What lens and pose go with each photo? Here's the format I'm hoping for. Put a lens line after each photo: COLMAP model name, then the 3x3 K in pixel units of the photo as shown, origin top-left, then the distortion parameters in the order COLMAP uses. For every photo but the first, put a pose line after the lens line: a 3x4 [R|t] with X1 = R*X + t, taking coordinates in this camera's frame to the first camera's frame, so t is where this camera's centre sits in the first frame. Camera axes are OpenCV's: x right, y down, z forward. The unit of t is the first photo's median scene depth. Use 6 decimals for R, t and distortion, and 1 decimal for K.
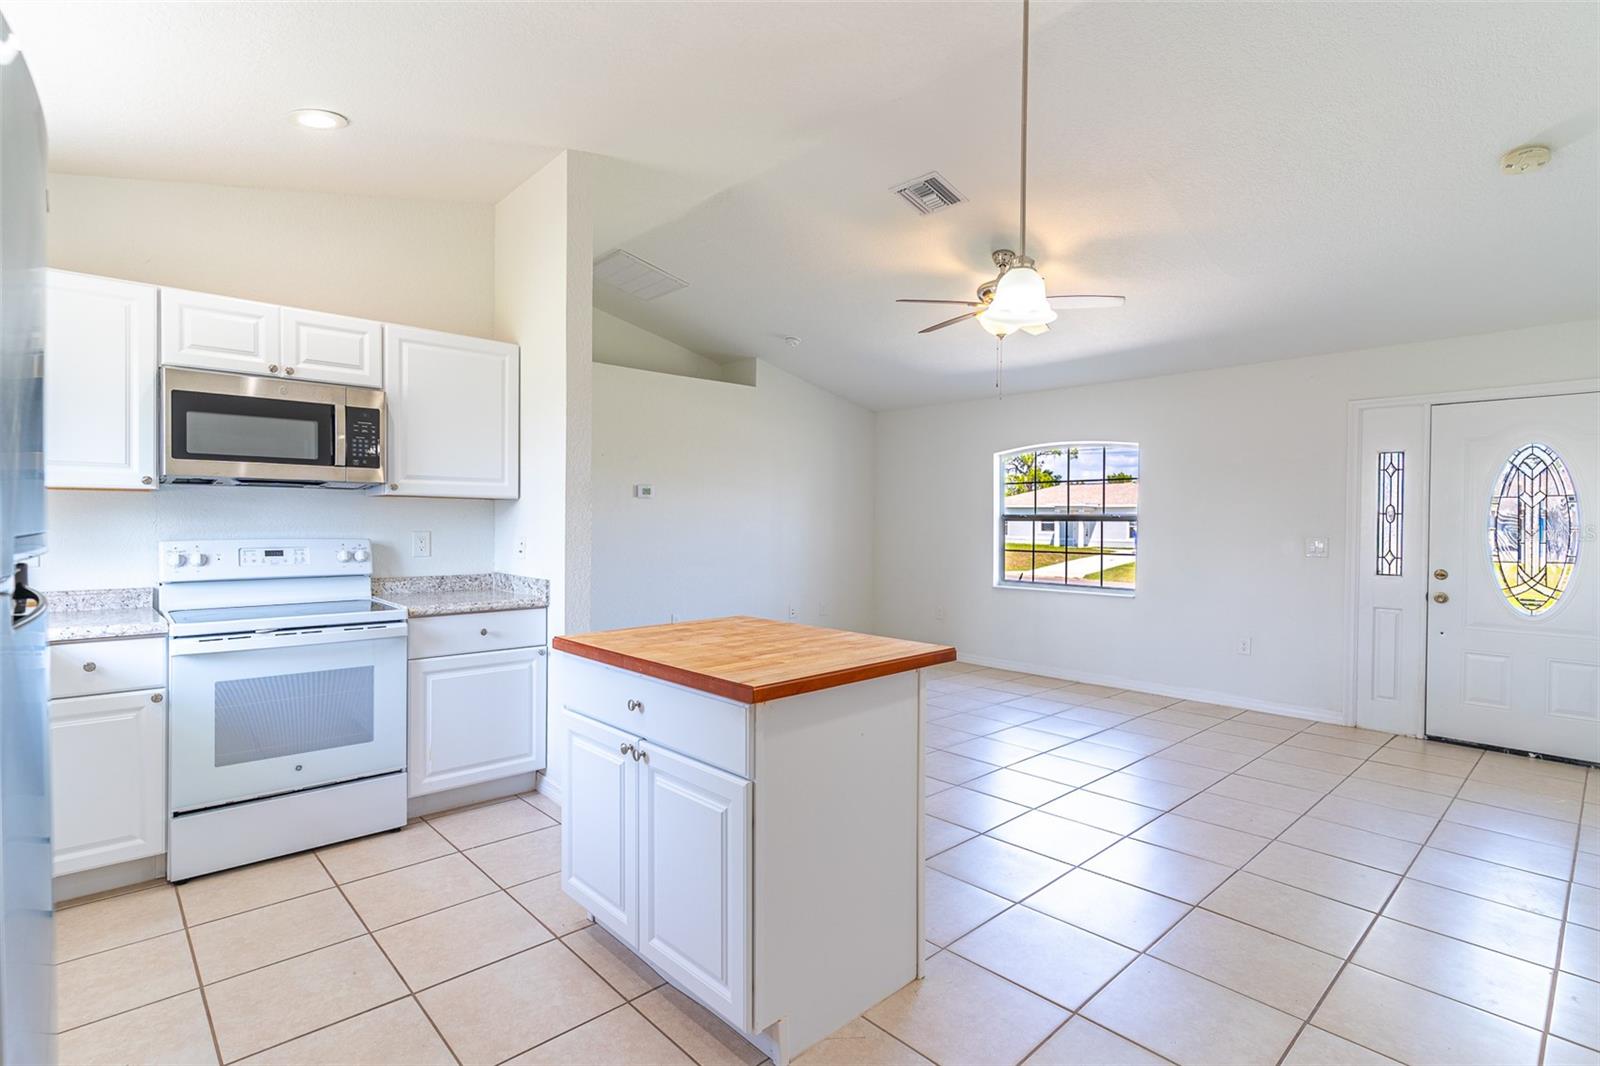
lens RADIAL K [[773.3, 0, 800.0], [0, 773.3, 533.0], [0, 0, 1]] dist [-0.000110, -0.000031]
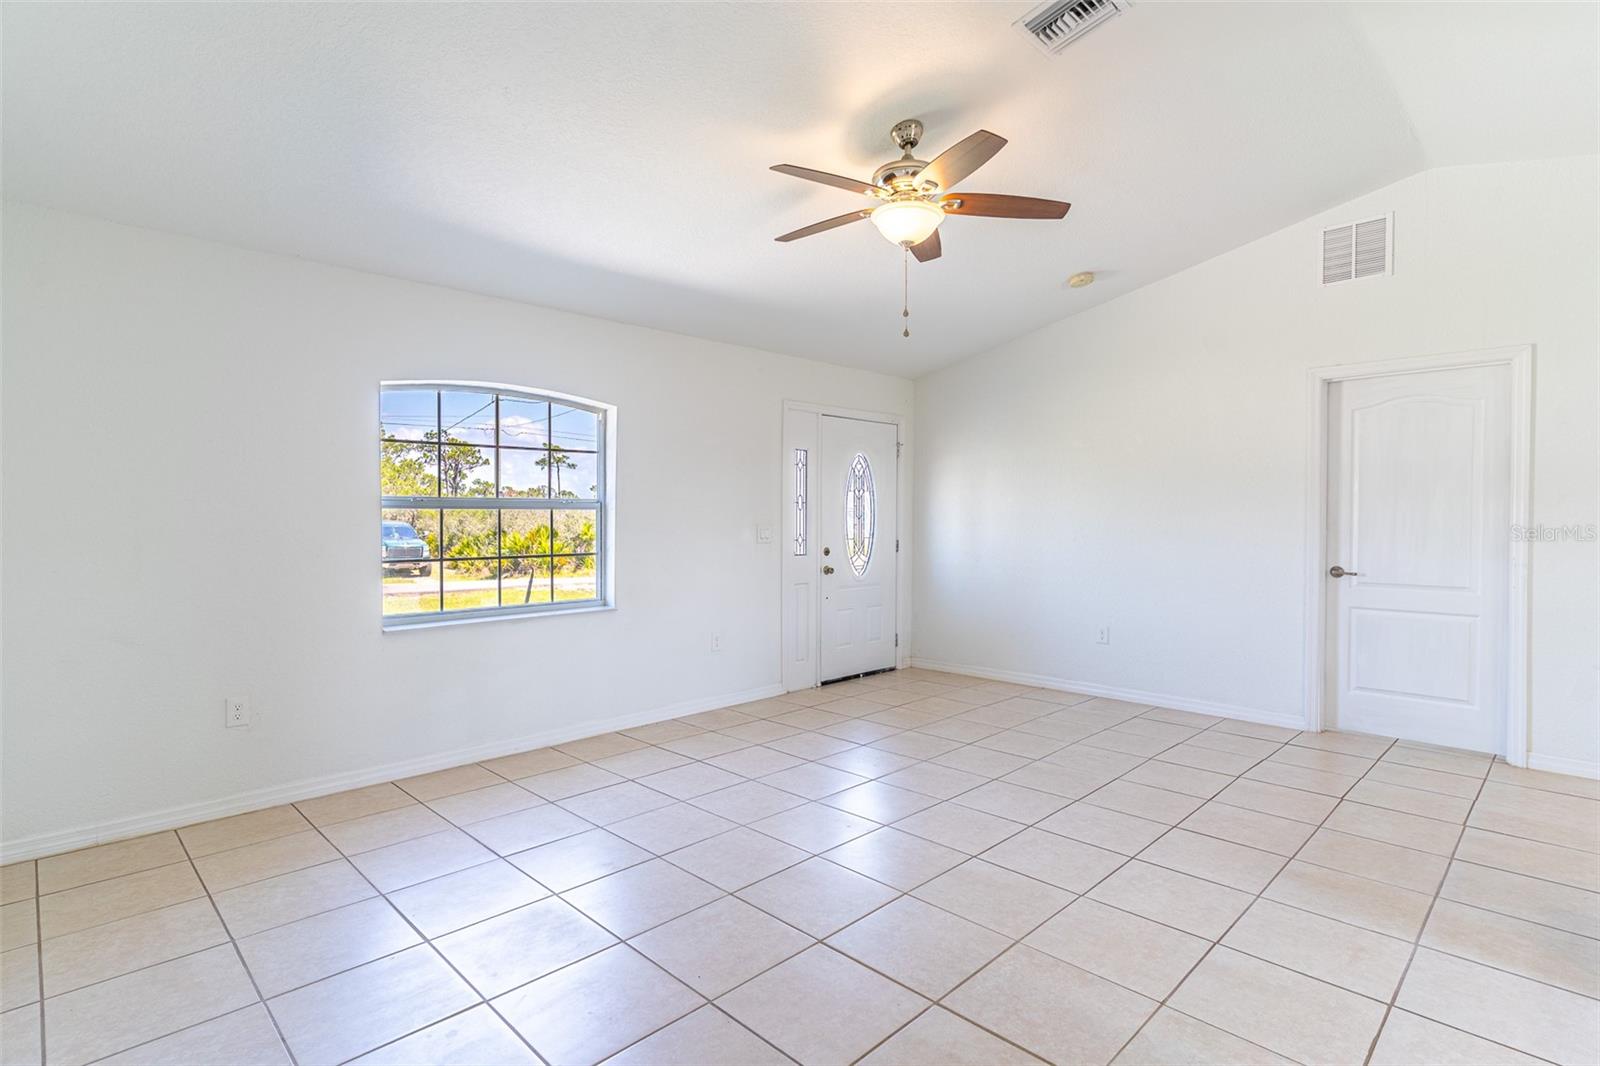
lens RADIAL K [[791.4, 0, 800.0], [0, 791.4, 533.0], [0, 0, 1]] dist [0.001356, 0.000117]
pose [[-0.028354, -0.035031, 0.998984, -0.445253], [0.018420, 0.999198, 0.035561, -0.022577], [-0.999428, 0.019409, -0.027686, 1.068979]]
